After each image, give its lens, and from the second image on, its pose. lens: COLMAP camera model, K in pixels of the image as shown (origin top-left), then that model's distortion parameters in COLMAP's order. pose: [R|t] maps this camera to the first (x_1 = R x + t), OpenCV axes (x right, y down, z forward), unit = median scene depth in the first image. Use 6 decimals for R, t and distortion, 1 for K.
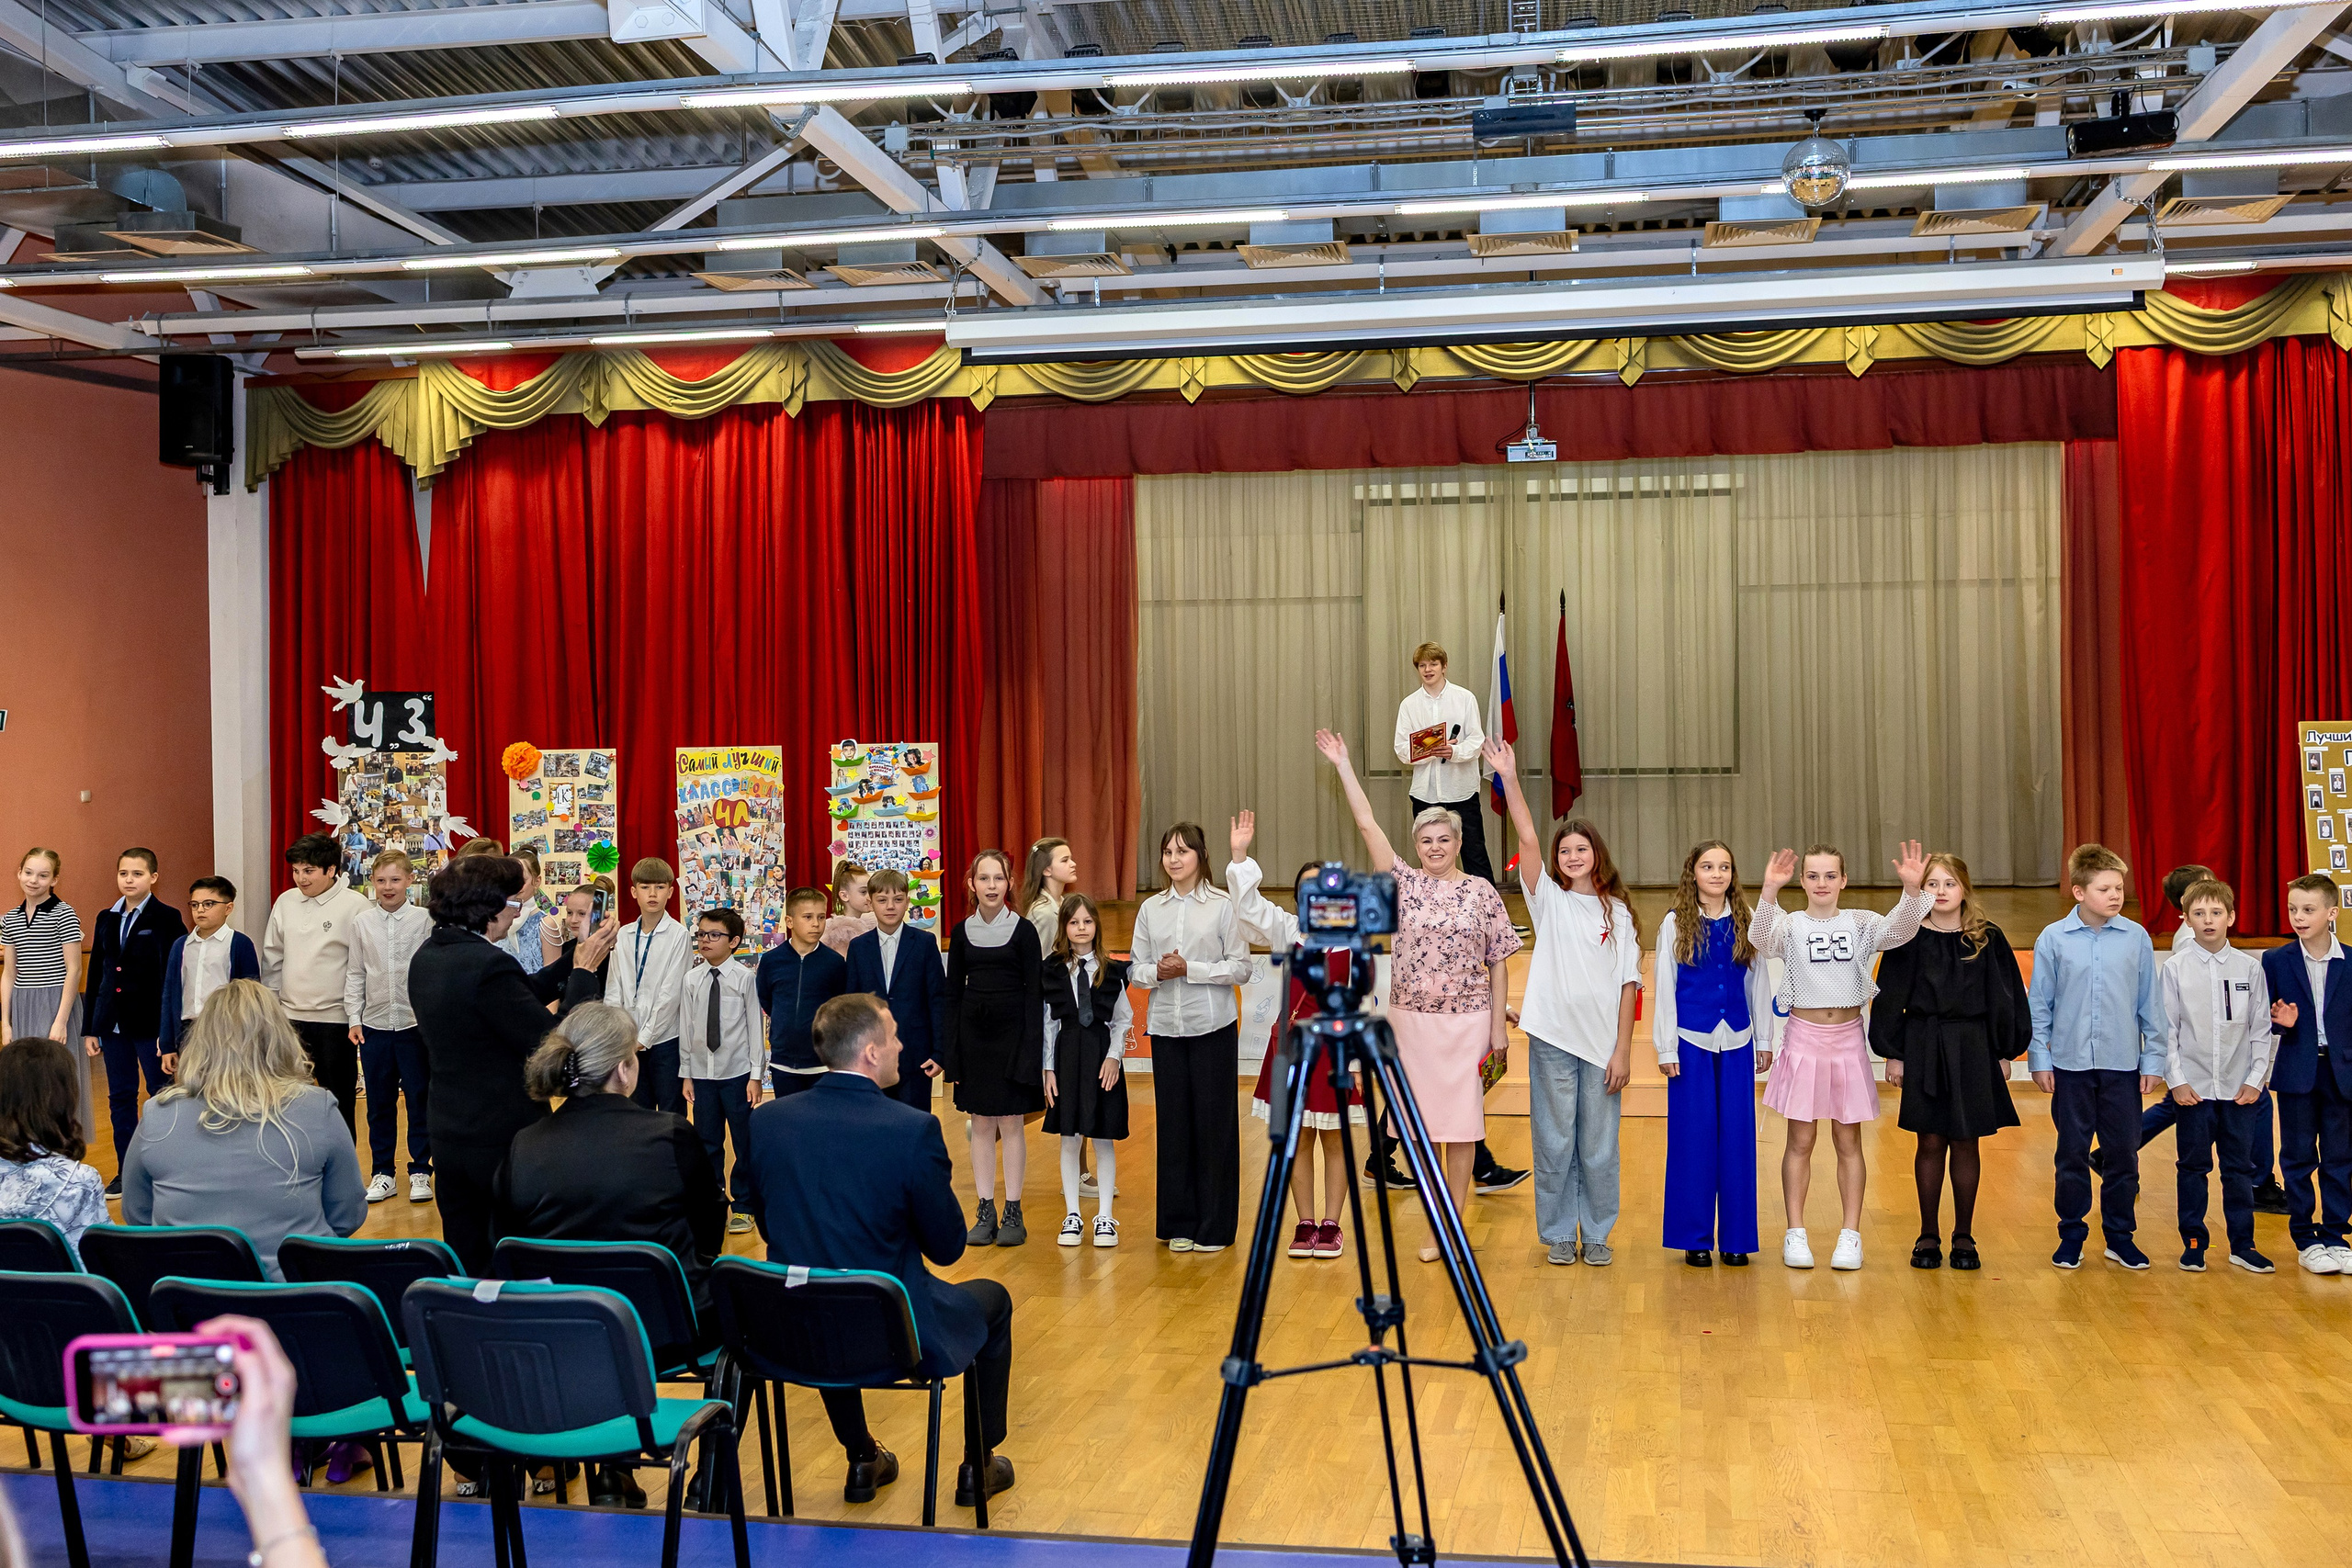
lens RADIAL K [[2408.4, 0, 1138.4], [0, 2408.4, 783.9], [0, 0, 1]] dist [0.005350, -0.000605]
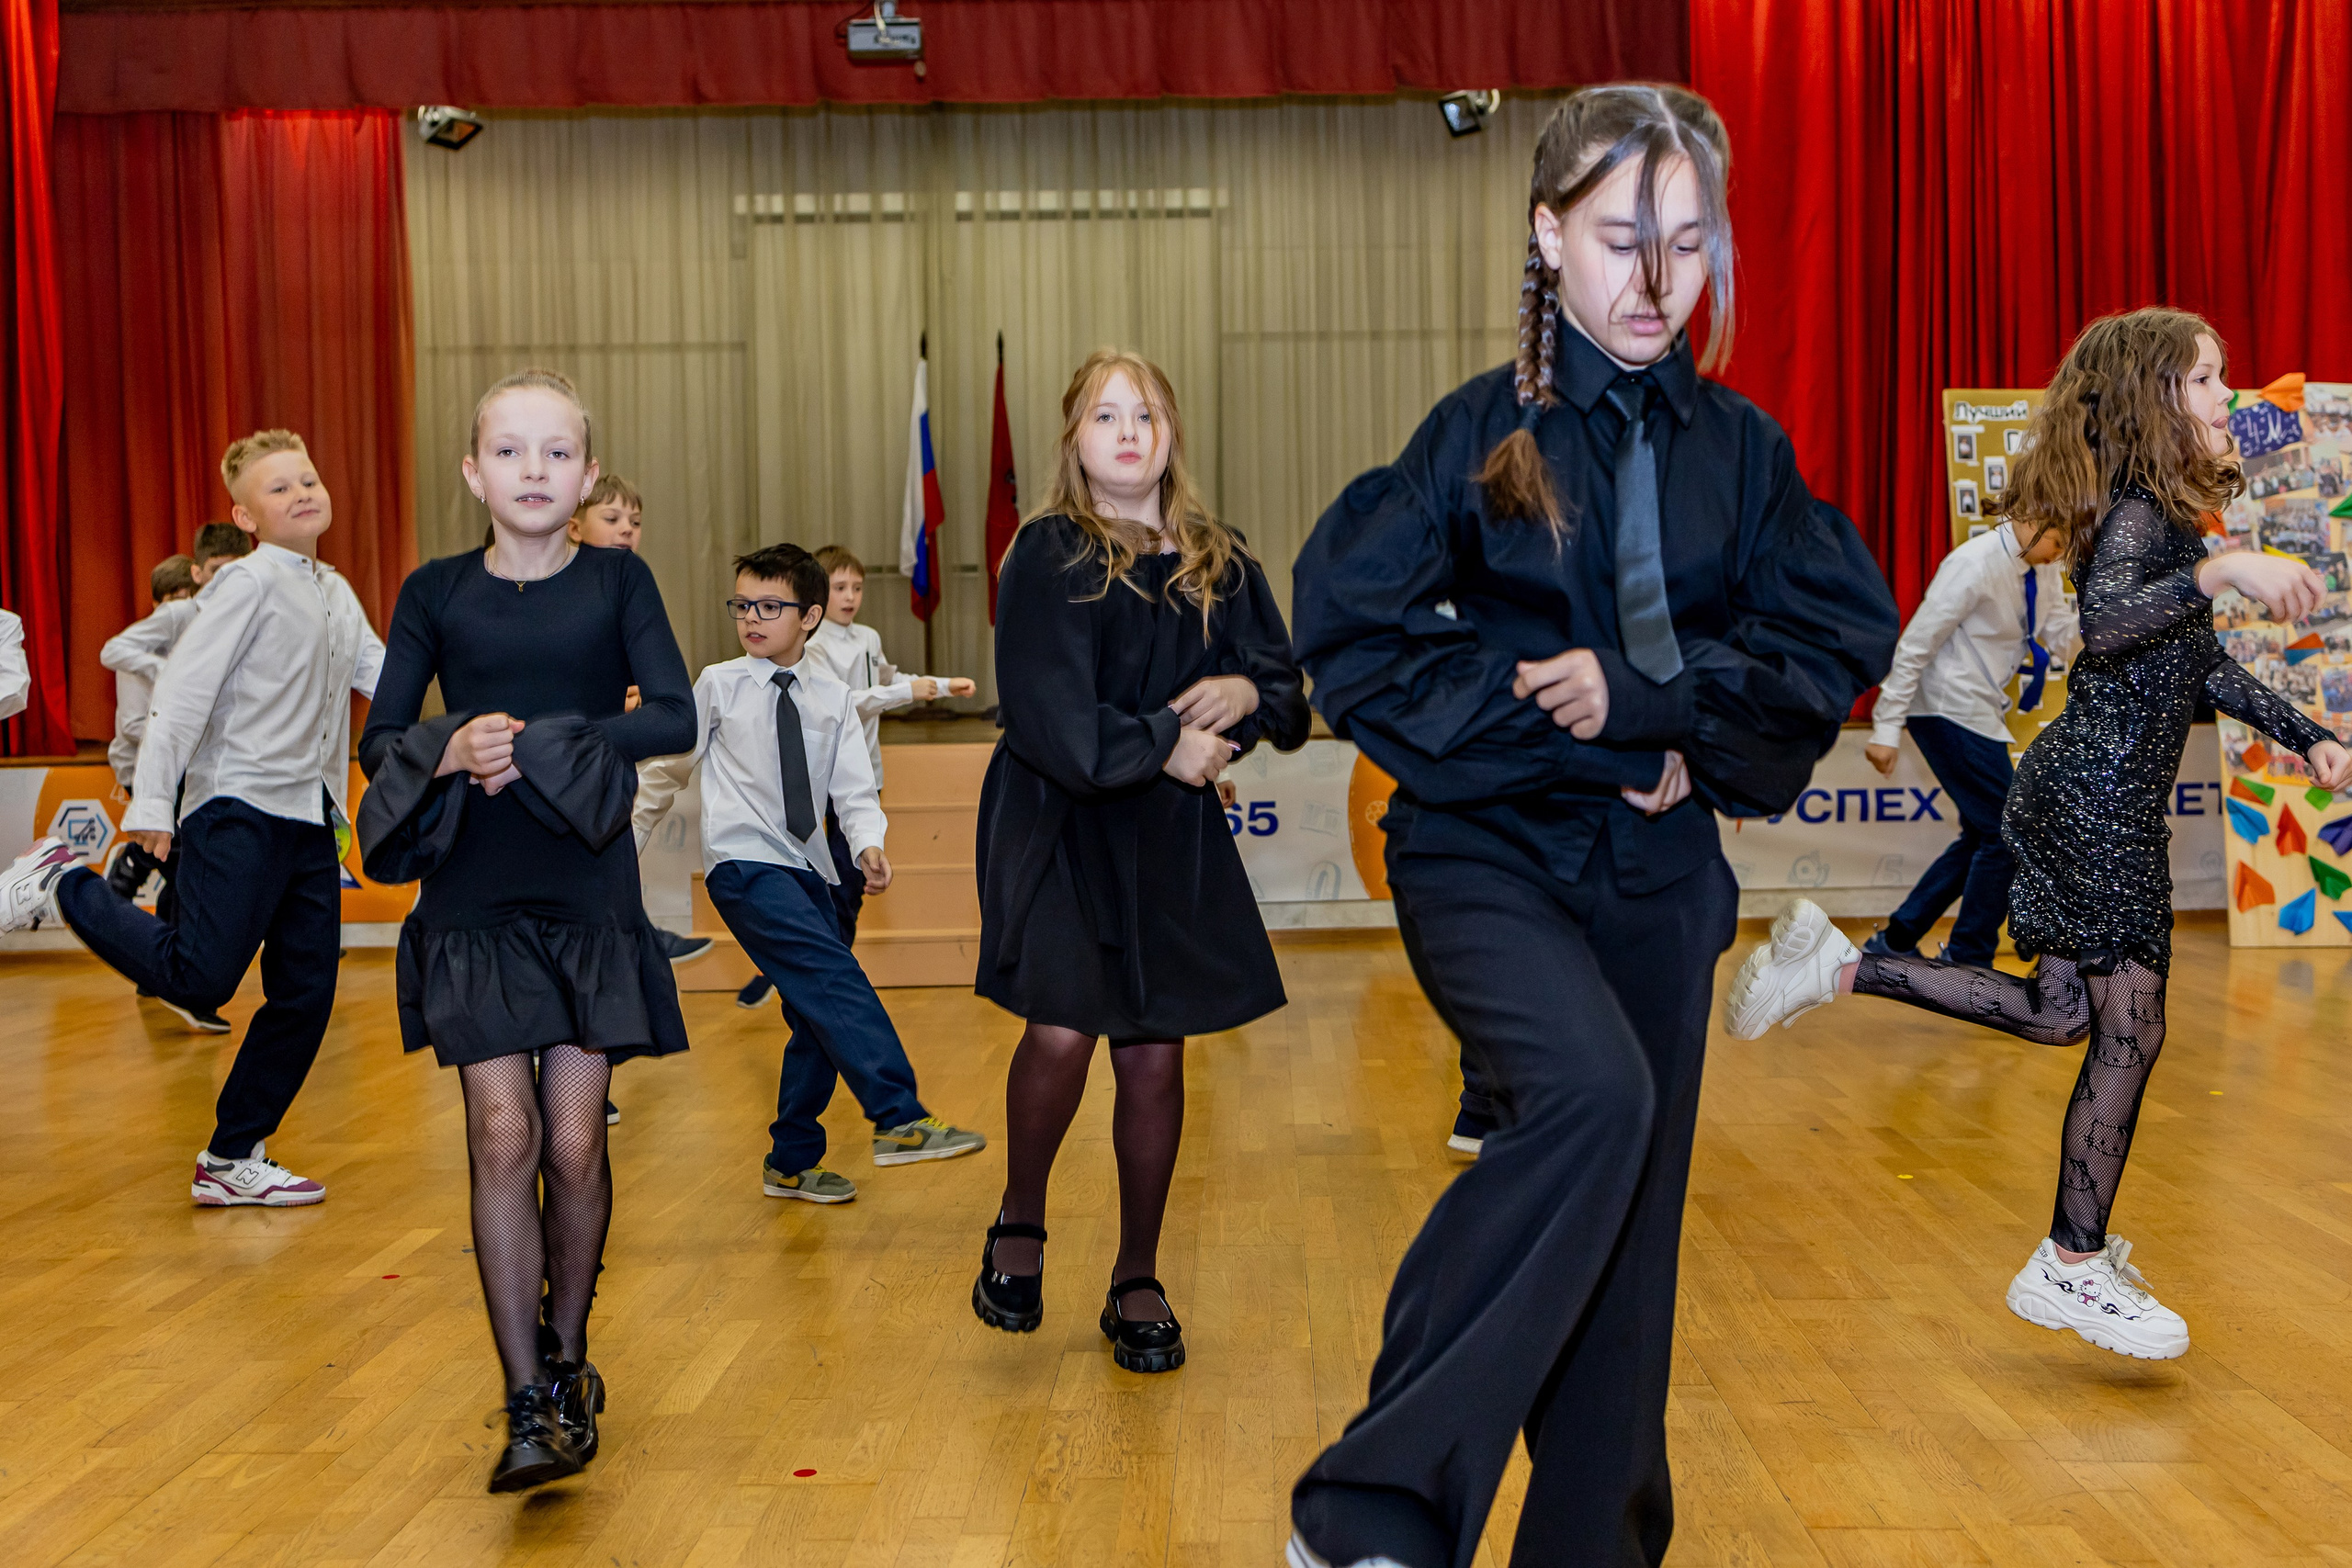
lens RADIAL K [[2319.9, 0, 1176.0], [0, 2319.9, 784.0], [0, 0, 1]] dist [-0.003457, 0.001017]
pose [[0.982360, -0.011365, 0.186655, 0.109344], [0.005033, 0.999397, 0.034362, 0.048344], [-0.186933, -0.032817, 0.981824, 0.301043]]
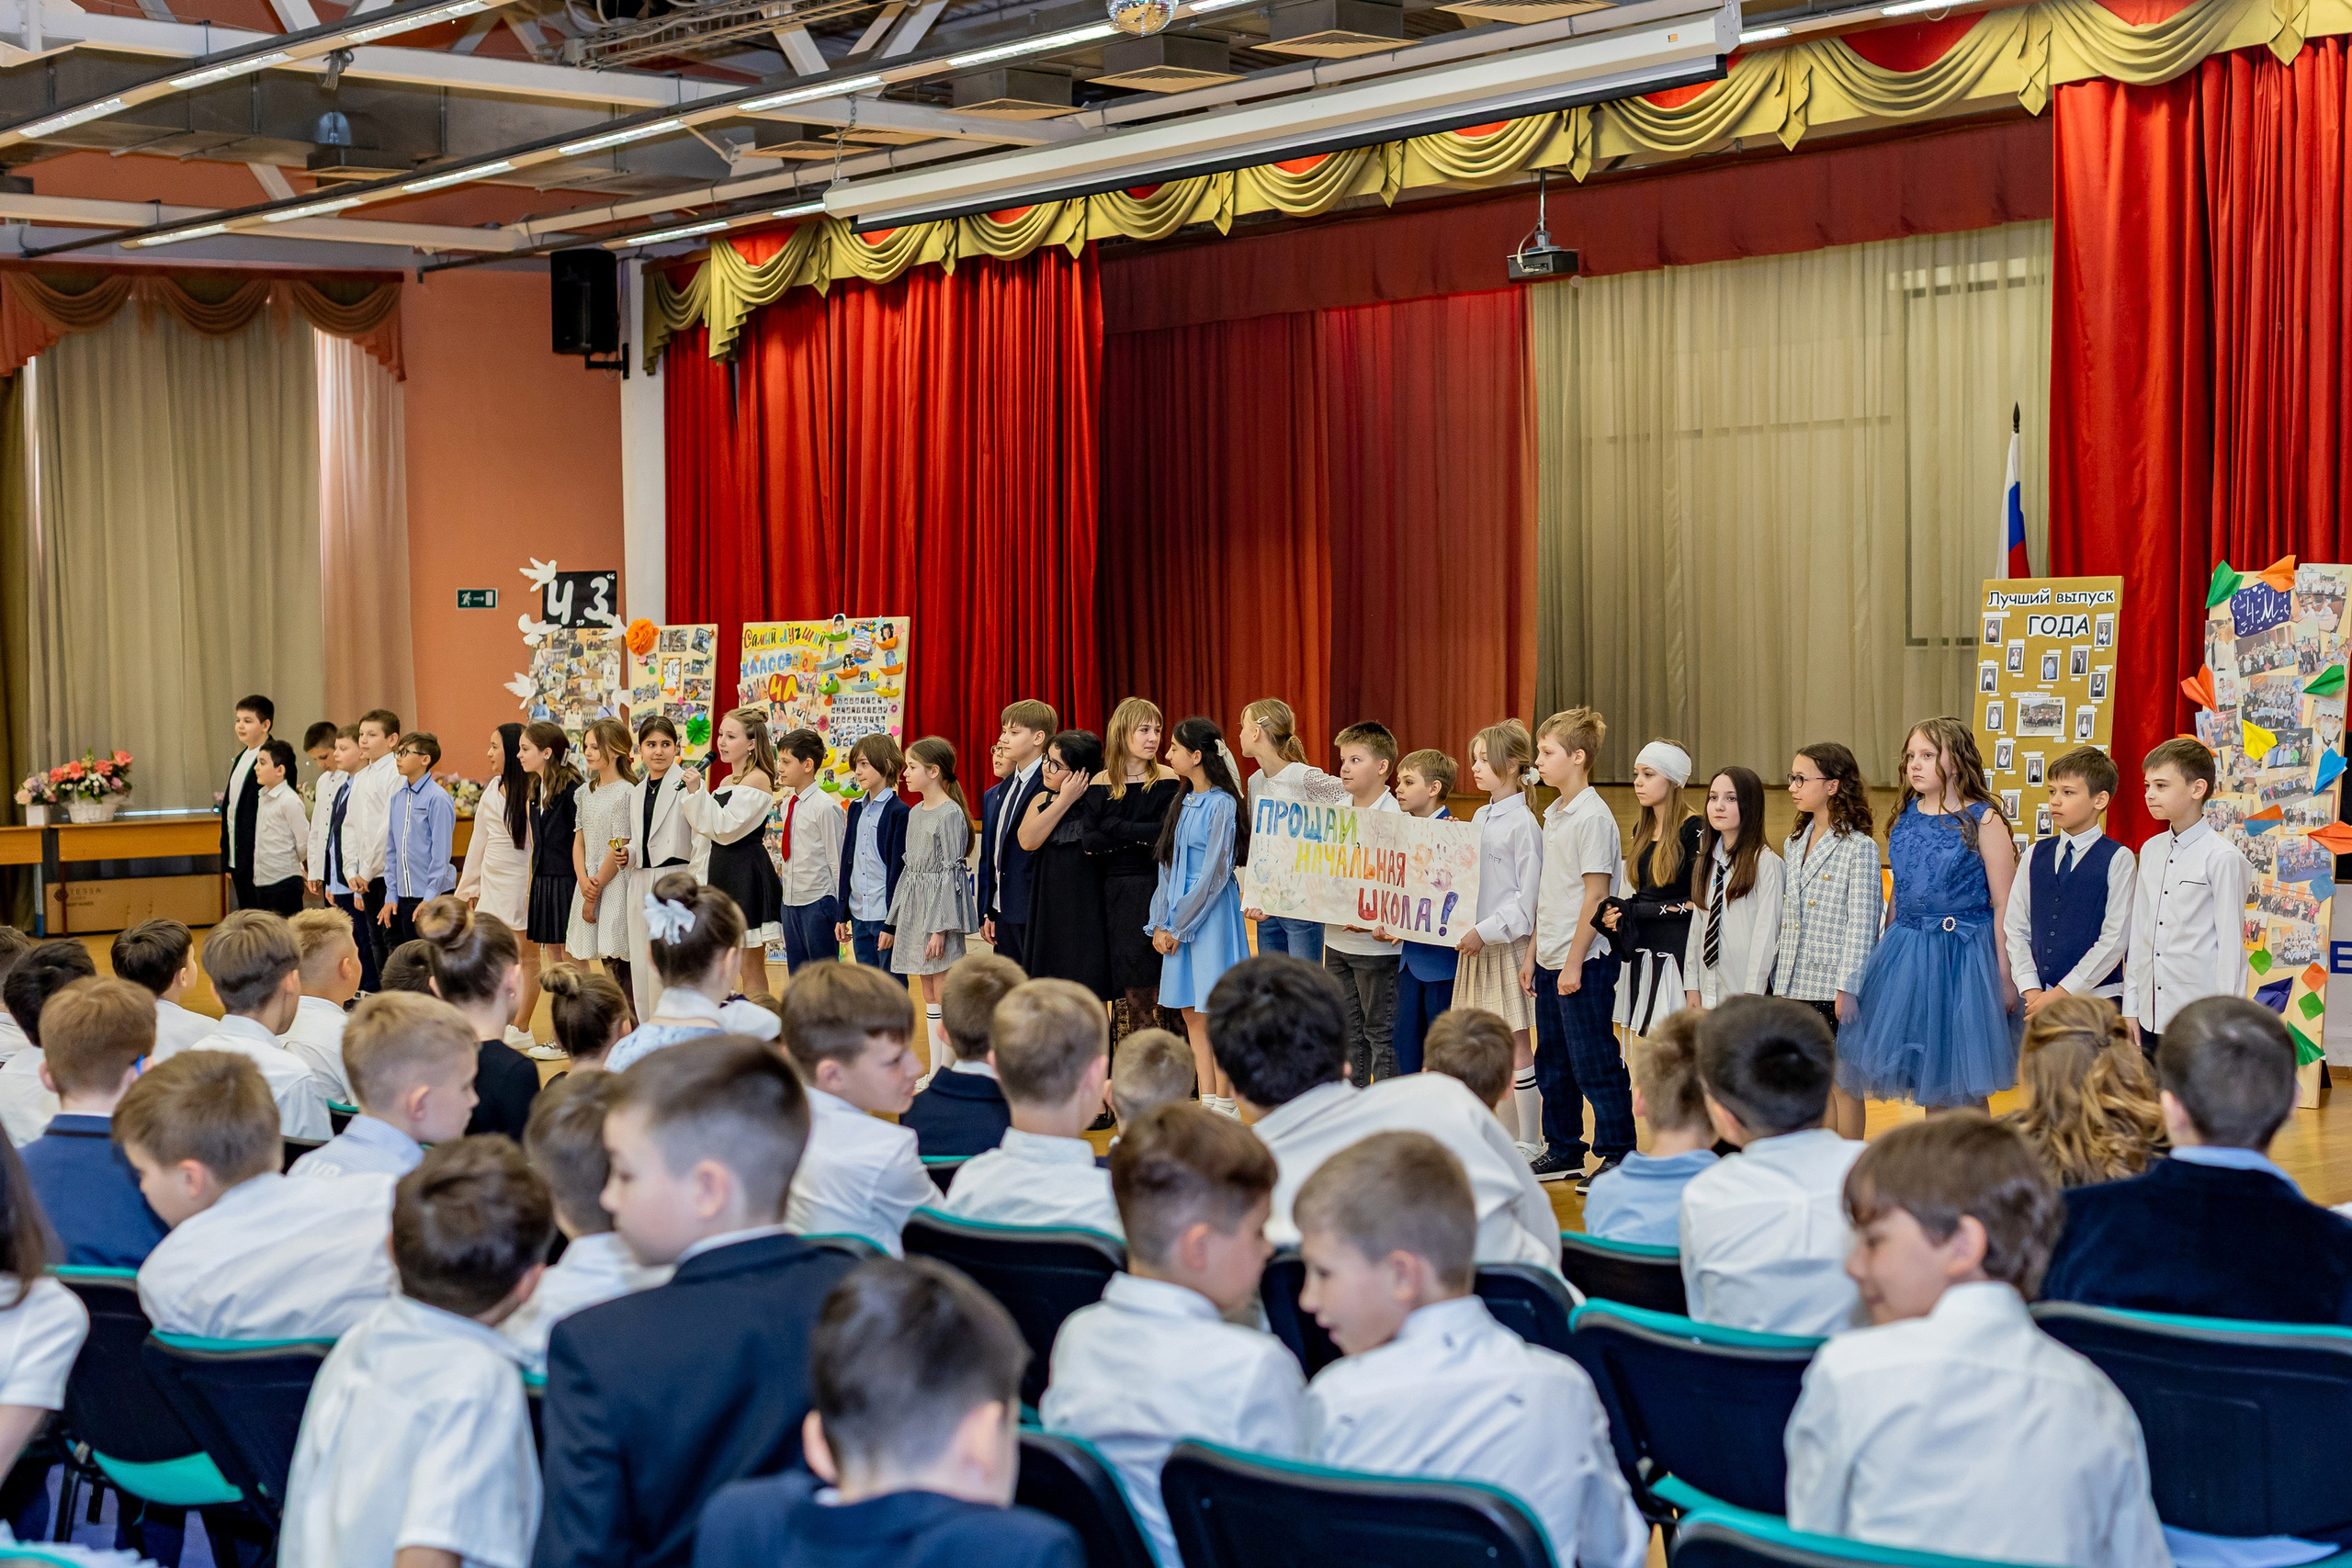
lens RADIAL K [[3418.5, 0, 1243.2], [0, 3418.5, 777.3], [0, 0, 1]] dist [0.013887, 0.004615]
pose [[0.797859, 0.020655, -0.602490, 0.741559], [0.002180, 0.999308, 0.037145, -0.002779], [0.602840, -0.030950, 0.797262, -0.020633]]
